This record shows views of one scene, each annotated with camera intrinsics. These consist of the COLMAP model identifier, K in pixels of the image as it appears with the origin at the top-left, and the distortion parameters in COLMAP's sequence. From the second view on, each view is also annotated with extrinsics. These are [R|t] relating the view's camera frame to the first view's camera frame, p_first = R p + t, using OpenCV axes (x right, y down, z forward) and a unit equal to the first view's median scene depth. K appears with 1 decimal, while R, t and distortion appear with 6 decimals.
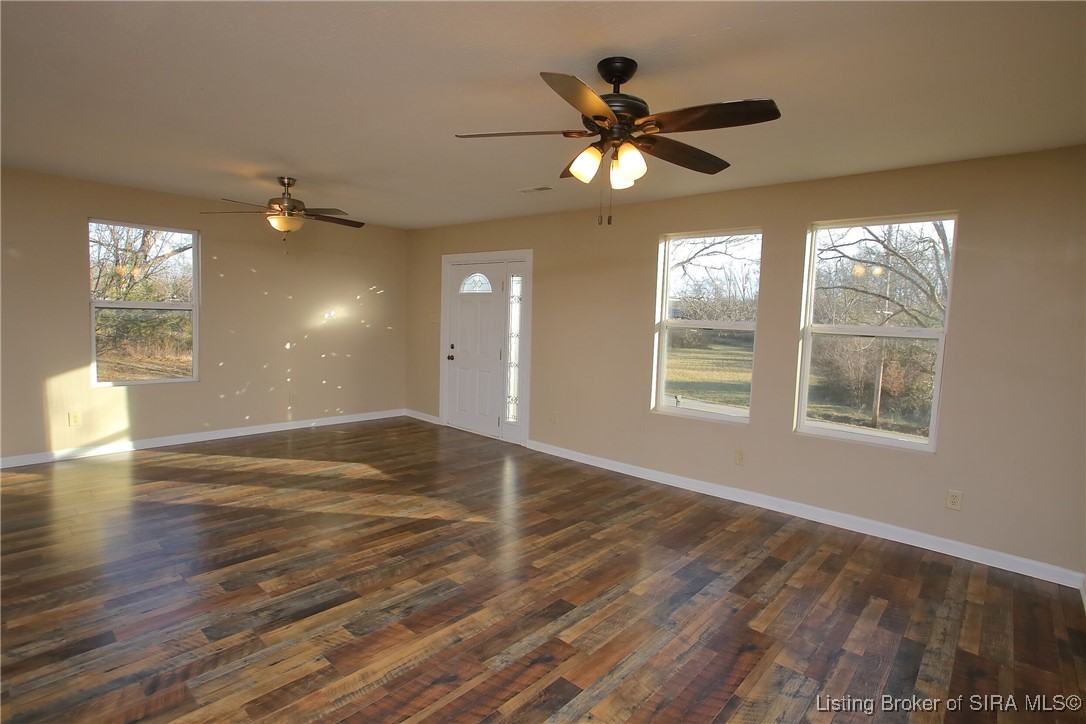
lens RADIAL K [[500.2, 0, 546.6], [0, 500.2, 358.0], [0, 0, 1]] dist [-0.053096, 0.023349]
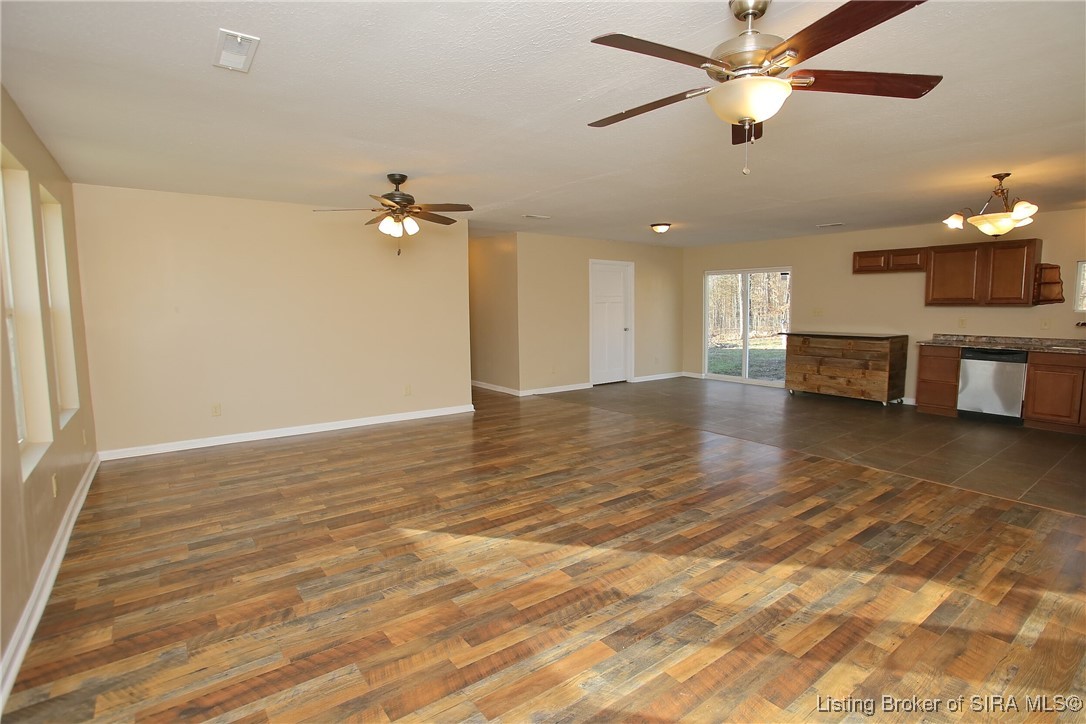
lens RADIAL K [[500.2, 0, 546.6], [0, 500.2, 358.0], [0, 0, 1]] dist [-0.053096, 0.023349]
pose [[-0.977458, -0.050210, 0.205071, -0.584185], [-0.009459, 0.980749, 0.195045, -0.167286], [-0.210916, 0.188709, -0.959116, 1.893639]]
